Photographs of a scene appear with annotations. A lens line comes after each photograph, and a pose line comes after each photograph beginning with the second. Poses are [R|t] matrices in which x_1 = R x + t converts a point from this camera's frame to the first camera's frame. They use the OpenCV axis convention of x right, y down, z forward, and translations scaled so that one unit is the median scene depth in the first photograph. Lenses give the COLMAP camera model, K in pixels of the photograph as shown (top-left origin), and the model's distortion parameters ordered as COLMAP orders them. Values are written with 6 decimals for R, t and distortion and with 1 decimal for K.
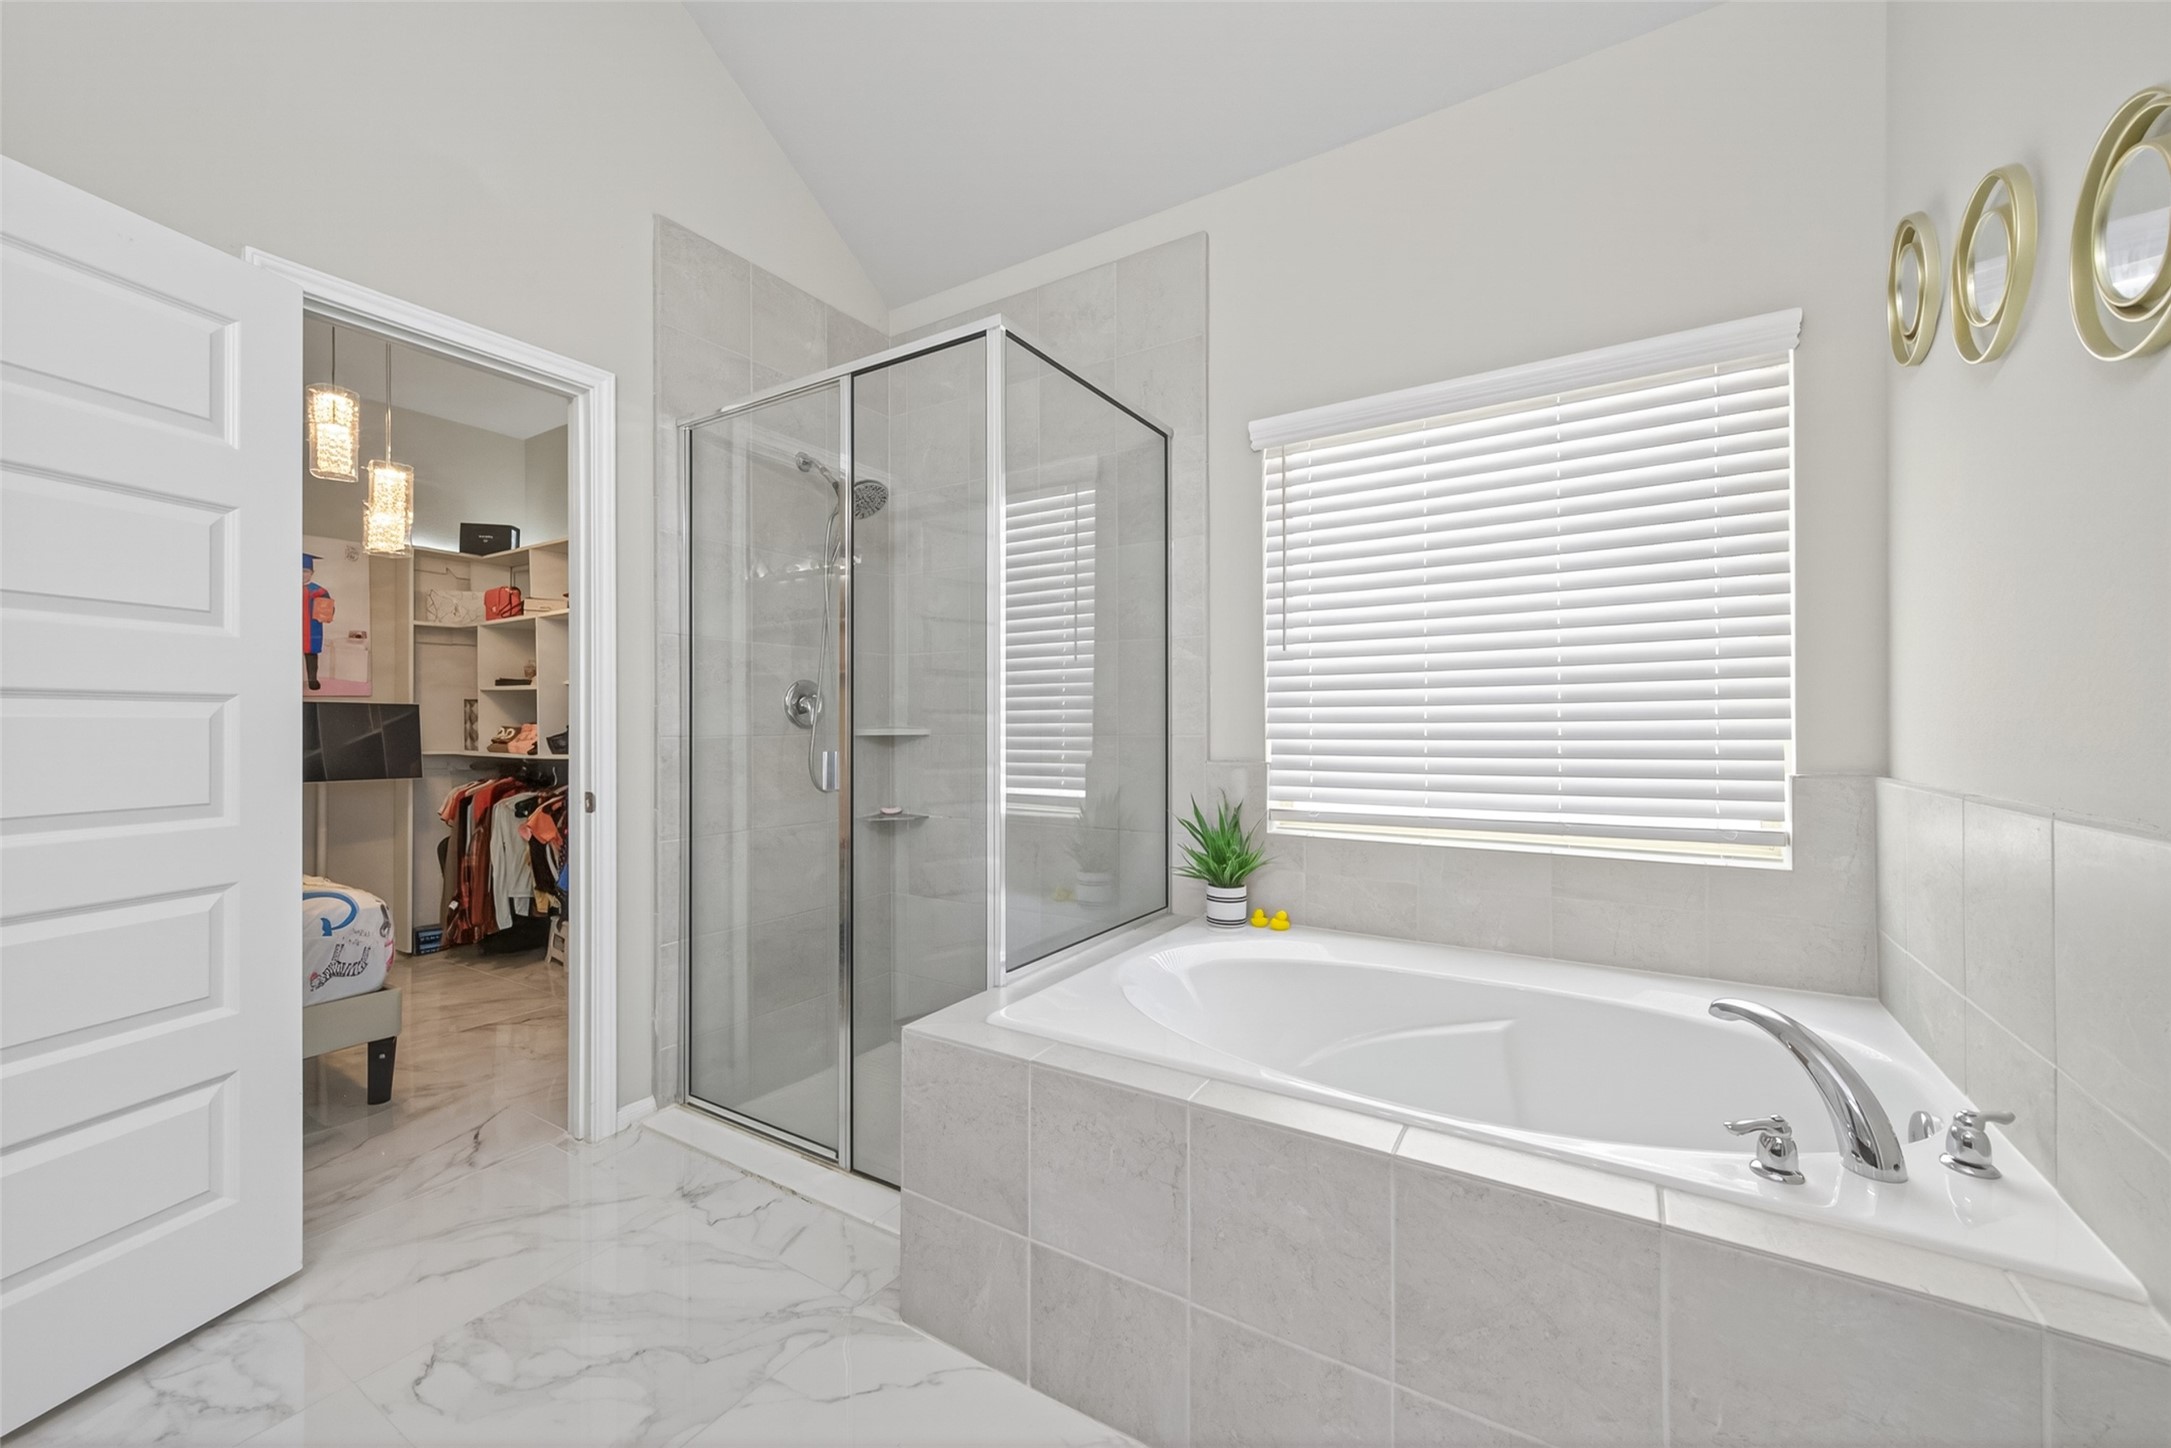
lens RADIAL K [[839.2, 0, 1092.1], [0, 839.2, 724.3], [0, 0, 1]] dist [0.004009, -0.000244]
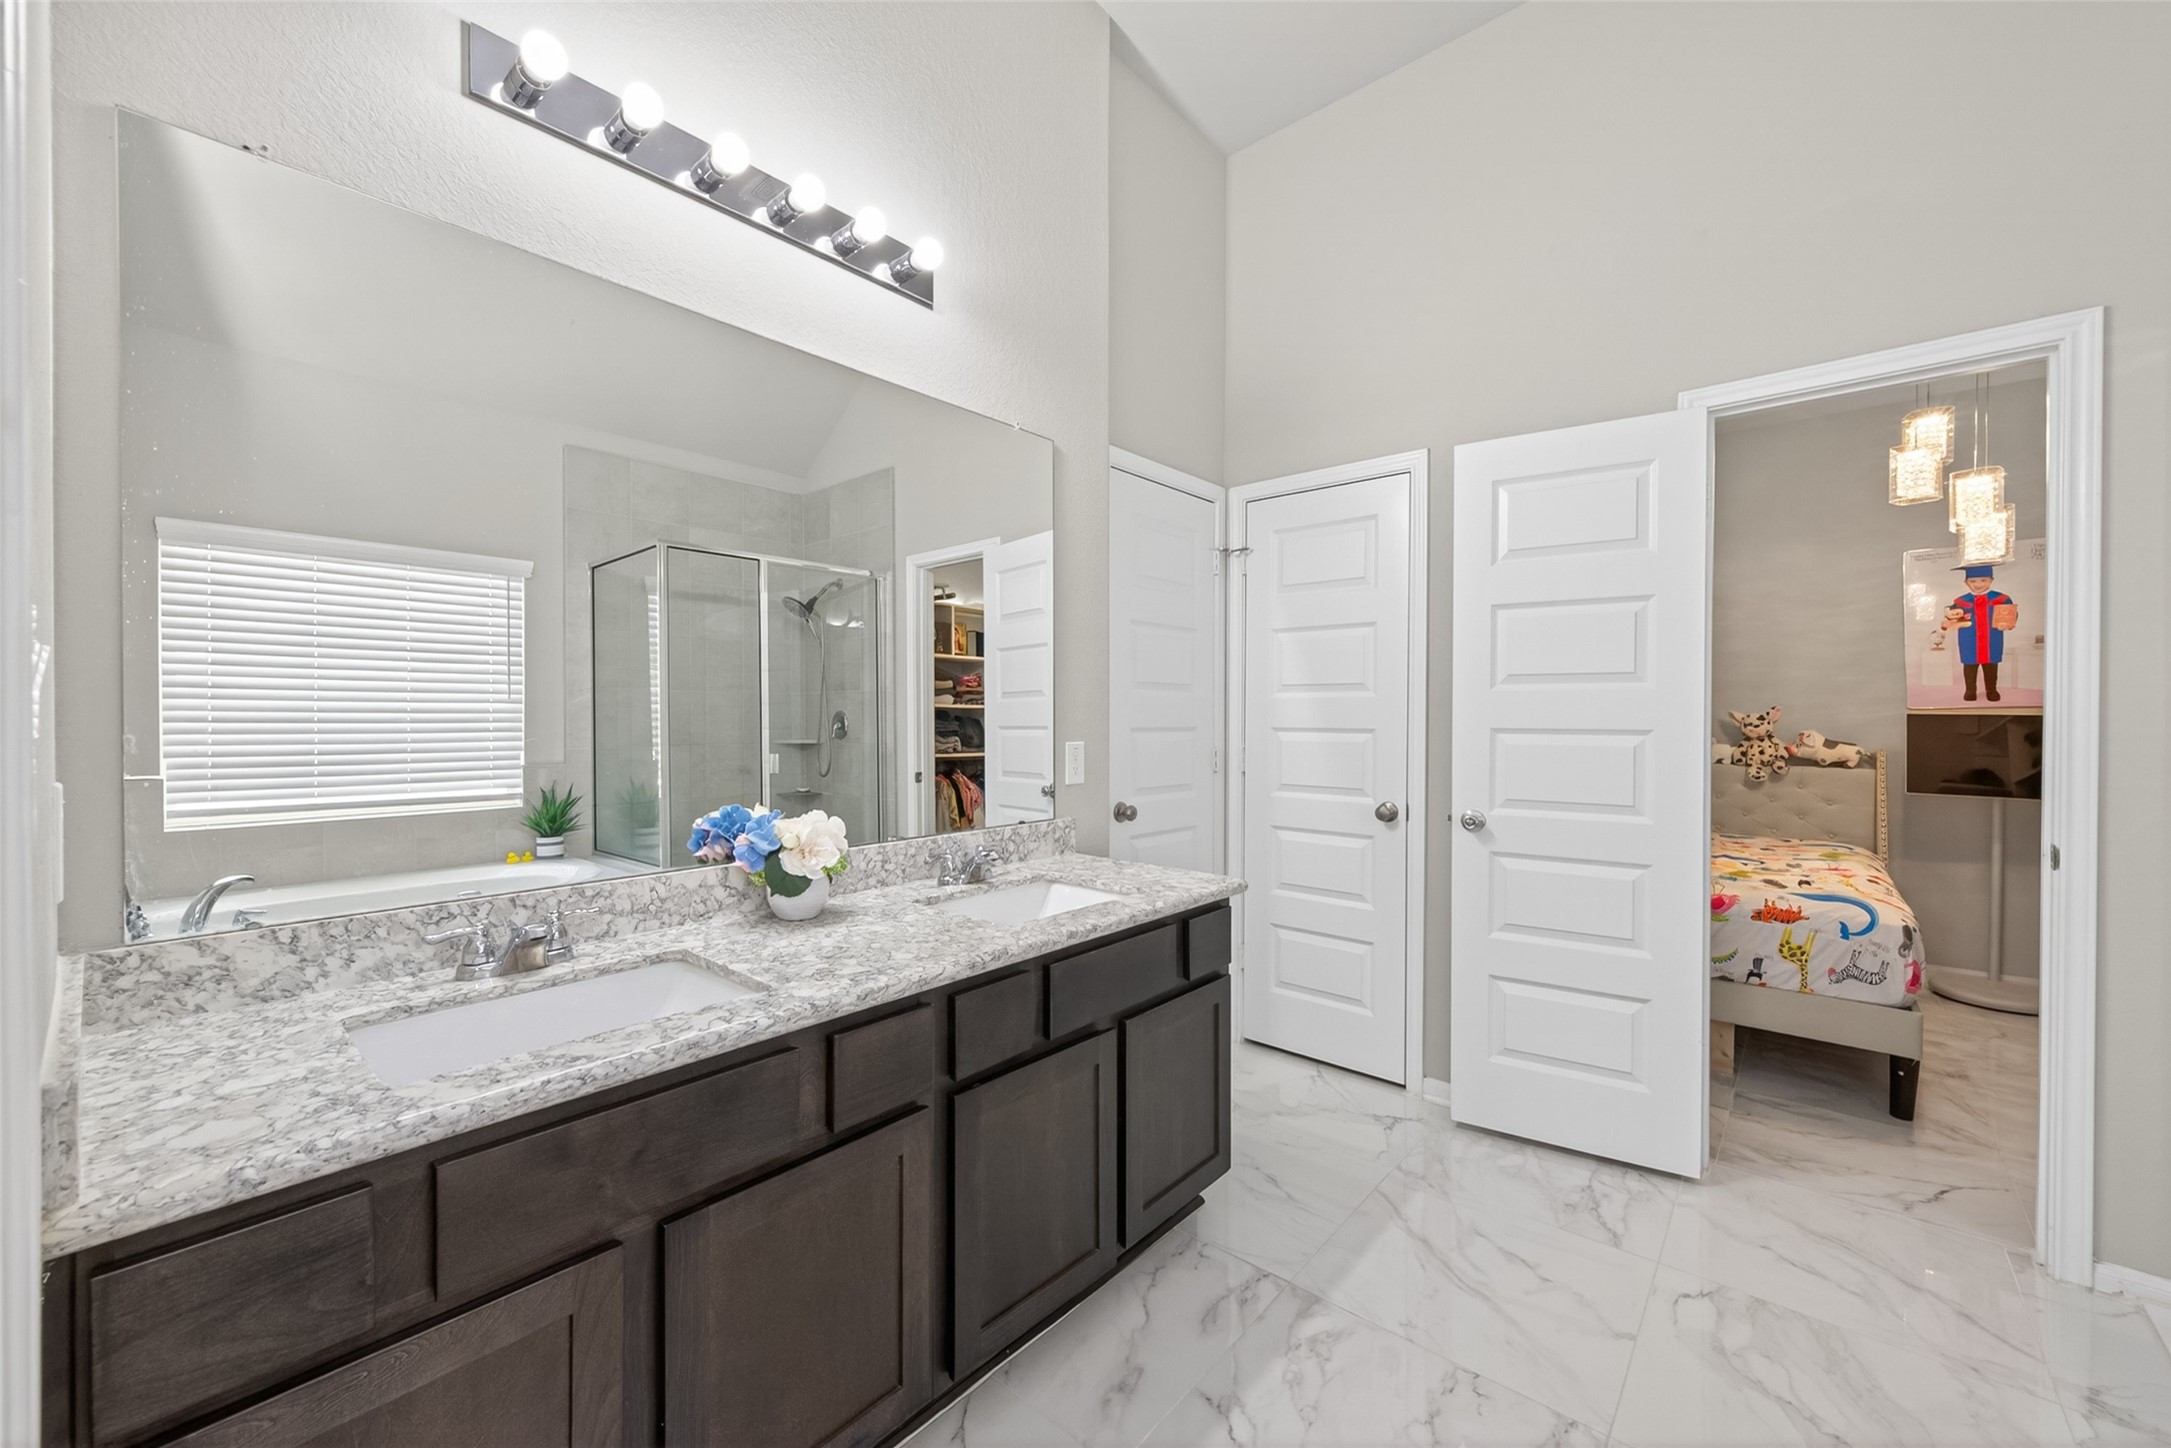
lens RADIAL K [[839.2, 0, 1092.1], [0, 839.2, 724.3], [0, 0, 1]] dist [0.004009, -0.000244]
pose [[-0.149713, 0.011489, -0.988663, 0.373935], [-0.000546, 0.999931, 0.011702, -0.047713], [0.988729, 0.002292, -0.149696, 0.226872]]
